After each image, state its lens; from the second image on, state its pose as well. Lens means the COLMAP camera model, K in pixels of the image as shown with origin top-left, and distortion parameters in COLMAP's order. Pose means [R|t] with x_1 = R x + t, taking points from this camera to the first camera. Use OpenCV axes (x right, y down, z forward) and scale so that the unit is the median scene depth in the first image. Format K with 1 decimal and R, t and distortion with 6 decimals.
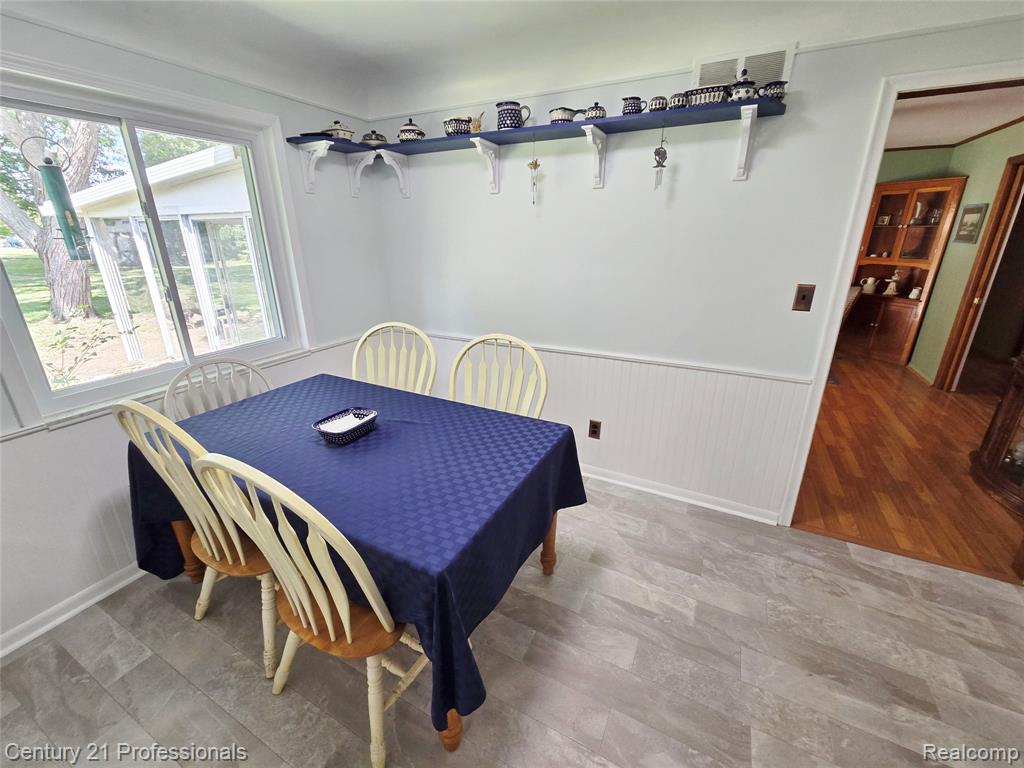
lens RADIAL K [[426.2, 0, 510.0], [0, 426.2, 378.0], [0, 0, 1]] dist [0.001462, 0.000342]
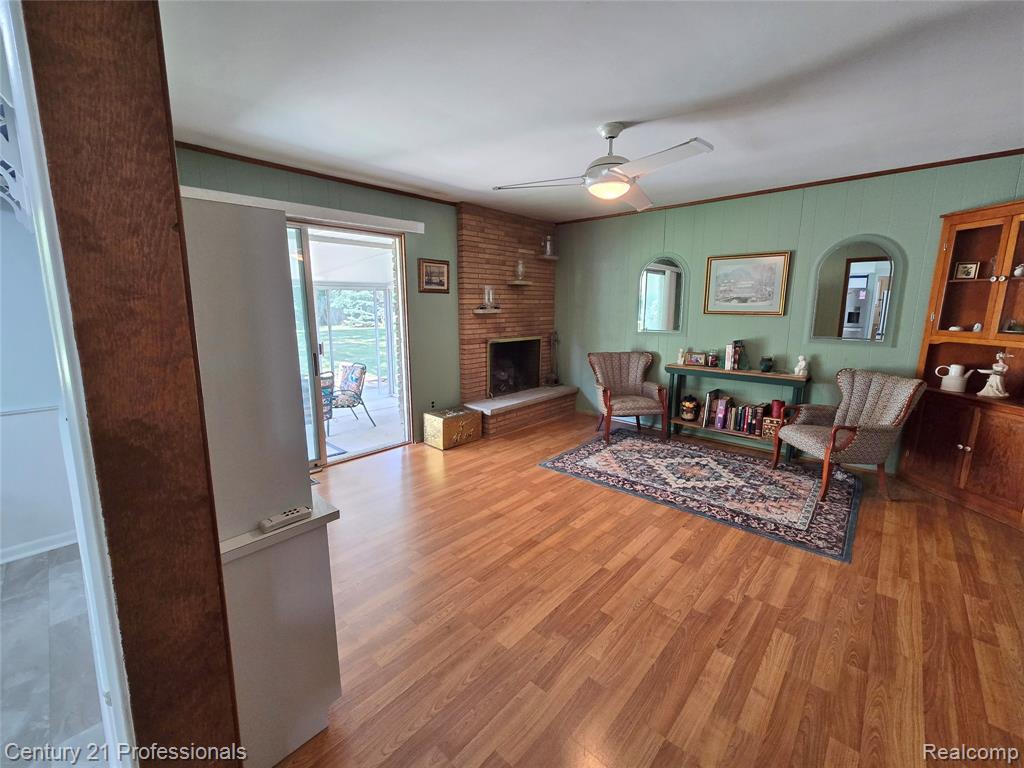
lens RADIAL K [[426.2, 0, 509.4], [0, 426.2, 373.6], [0, 0, 1]] dist [0.001462, 0.000342]
pose [[0.963752, 0.050496, -0.261977, 0.395975], [-0.093345, 0.983685, -0.153790, -0.073977], [0.249937, 0.172670, 0.952742, 0.281340]]
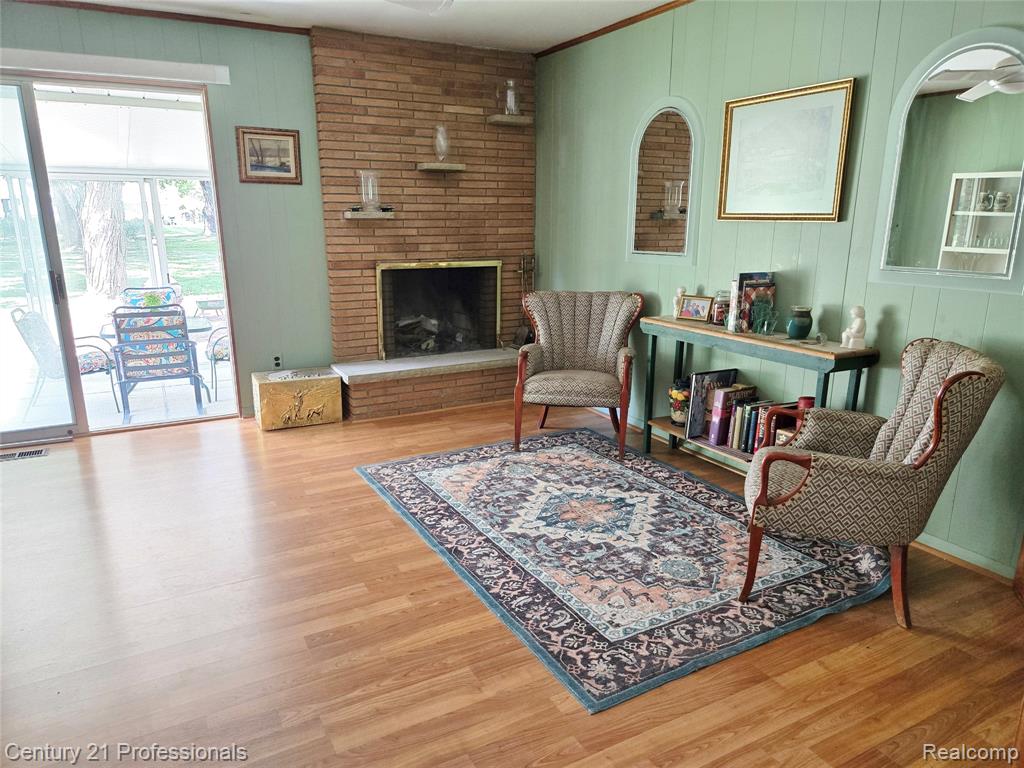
lens RADIAL K [[687.7, 0, 503.4], [0, 687.7, 395.1], [0, 0, 1]] dist [0.059561, -0.043475]
pose [[0.822212, 0.152950, -0.548246, 0.743565], [-0.191801, 0.981336, -0.013872, -0.127242], [0.535892, 0.116559, 0.836202, 0.466509]]
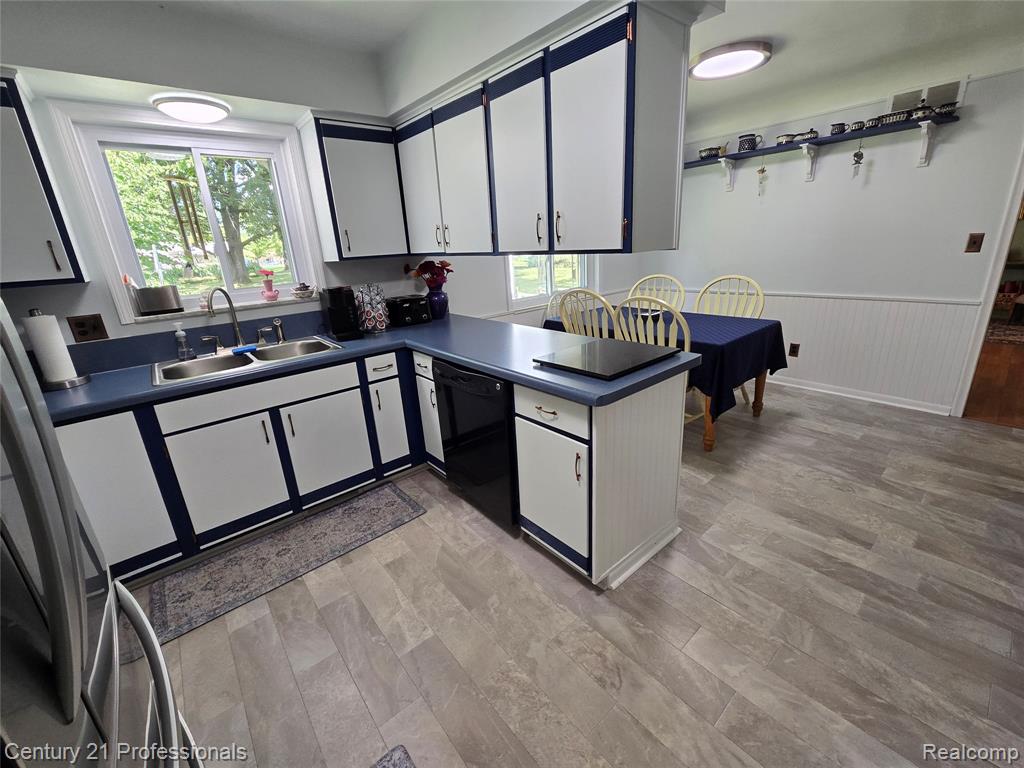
lens RADIAL K [[426.2, 0, 507.9], [0, 426.2, 374.7], [0, 0, 1]] dist [0.001462, 0.000342]
pose [[0.922459, 0.067572, -0.380136, -0.189699], [-0.073620, 0.997285, -0.001376, 0.386342], [0.379011, 0.029255, 0.924930, -0.946149]]
